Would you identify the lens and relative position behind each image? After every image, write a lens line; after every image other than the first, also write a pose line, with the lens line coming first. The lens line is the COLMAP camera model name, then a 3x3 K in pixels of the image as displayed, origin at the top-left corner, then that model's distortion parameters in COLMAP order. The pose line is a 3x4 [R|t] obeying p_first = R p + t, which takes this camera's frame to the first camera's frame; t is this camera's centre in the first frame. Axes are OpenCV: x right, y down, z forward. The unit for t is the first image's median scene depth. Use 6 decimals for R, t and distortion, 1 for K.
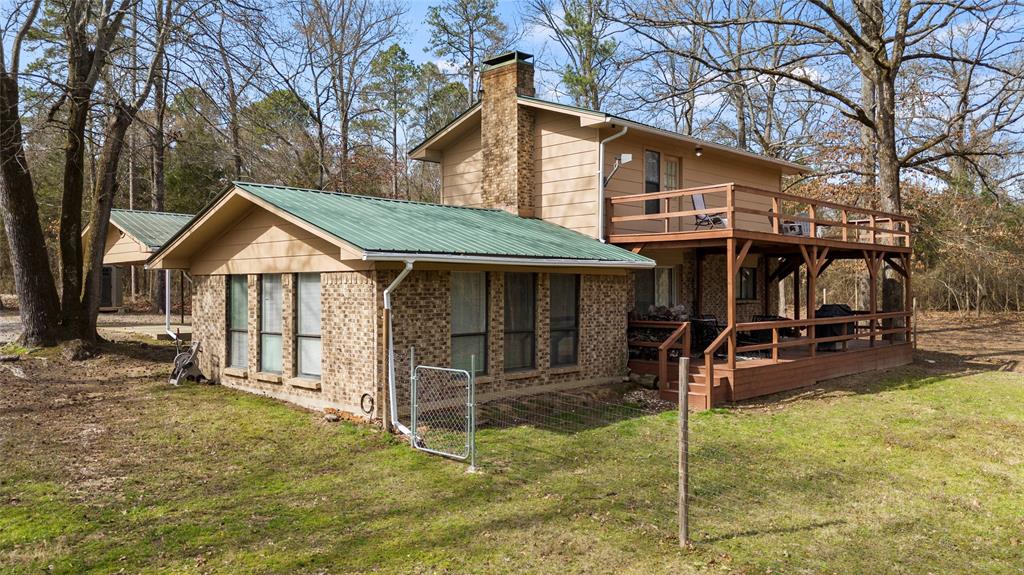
lens RADIAL K [[732.5, 0, 517.1], [0, 732.5, 290.1], [0, 0, 1]] dist [0.062184, -0.005756]
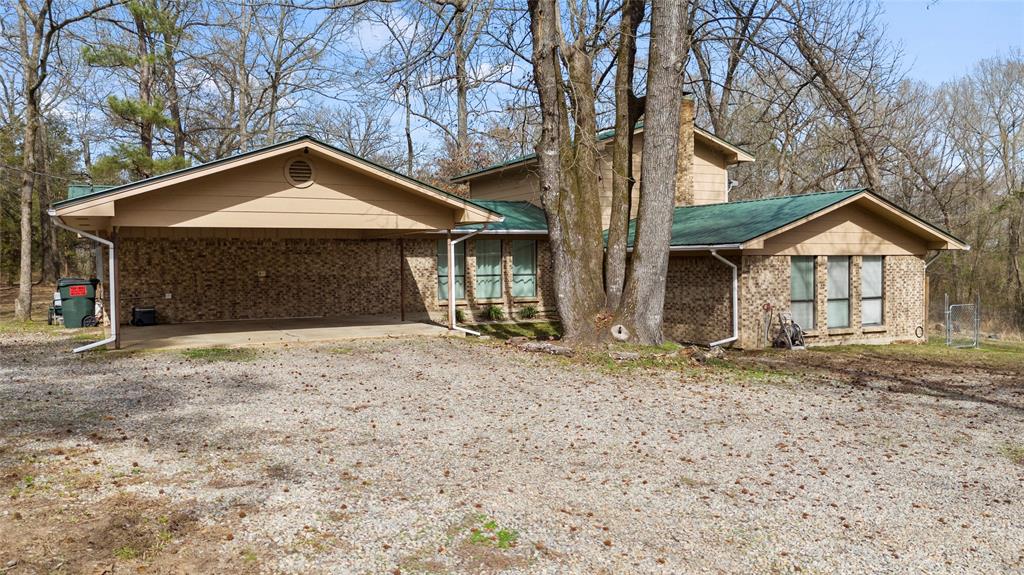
lens RADIAL K [[732.5, 0, 507.3], [0, 732.5, 282.0], [0, 0, 1]] dist [0.062184, -0.005756]
pose [[0.317527, -0.025926, 0.947895, -1.774691], [0.008540, 0.999664, 0.024481, -0.011592], [-0.948211, 0.000321, 0.317642, 1.114848]]
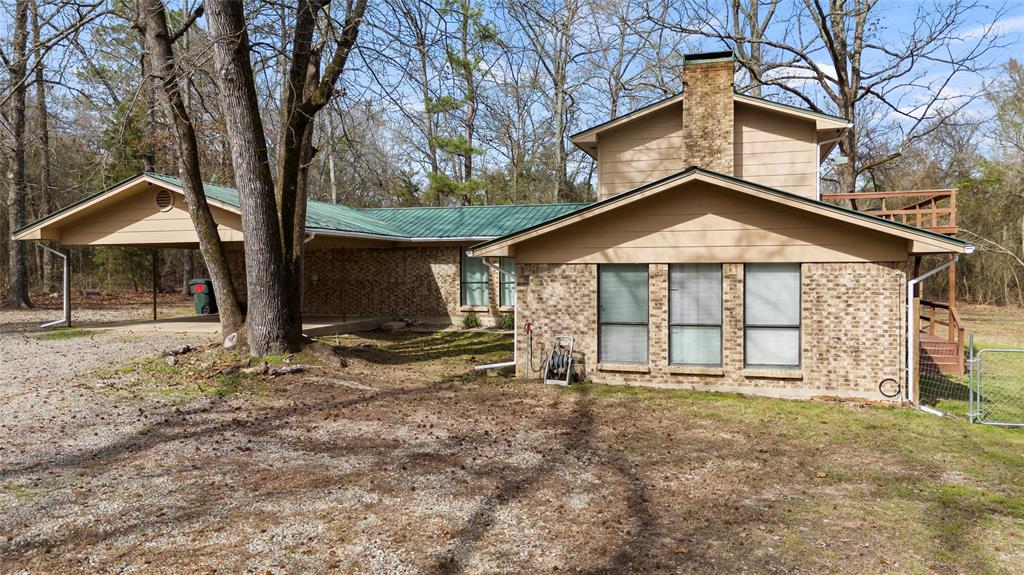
lens RADIAL K [[732.5, 0, 512.9], [0, 732.5, 289.8], [0, 0, 1]] dist [0.062184, -0.005756]
pose [[0.888735, -0.013569, 0.458220, -0.959553], [0.002071, 0.999670, 0.025587, -0.012064], [-0.458416, -0.021791, 0.888470, 0.248536]]
